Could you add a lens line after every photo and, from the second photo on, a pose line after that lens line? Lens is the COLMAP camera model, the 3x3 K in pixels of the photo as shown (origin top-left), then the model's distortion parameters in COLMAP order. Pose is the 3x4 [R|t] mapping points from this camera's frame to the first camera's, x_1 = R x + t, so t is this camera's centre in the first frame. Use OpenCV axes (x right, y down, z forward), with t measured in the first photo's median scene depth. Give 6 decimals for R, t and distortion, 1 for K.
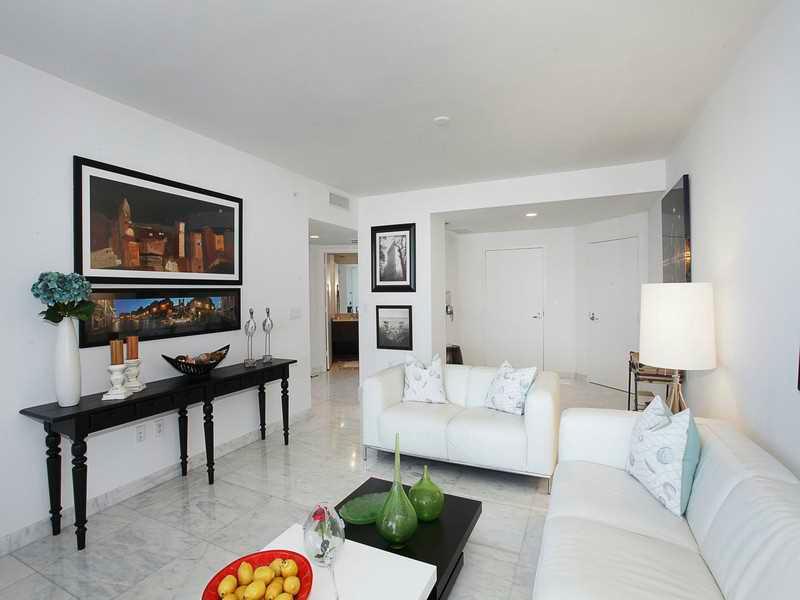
lens RADIAL K [[387.3, 0, 400.9], [0, 387.3, 298.3], [0, 0, 1]] dist [-0.074286, 0.025820]
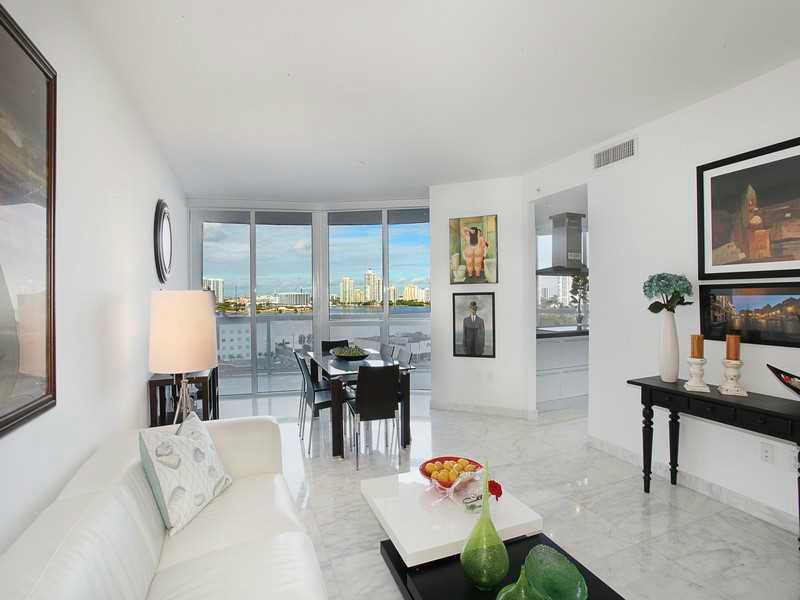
lens RADIAL K [[387.3, 0, 392.5], [0, 387.3, 293.1], [0, 0, 1]] dist [-0.074286, 0.025820]
pose [[-0.687986, 0.018279, -0.725494, 0.408456], [0.008642, 0.999818, 0.016995, -0.020372], [0.725673, 0.005423, -0.688019, 0.781596]]
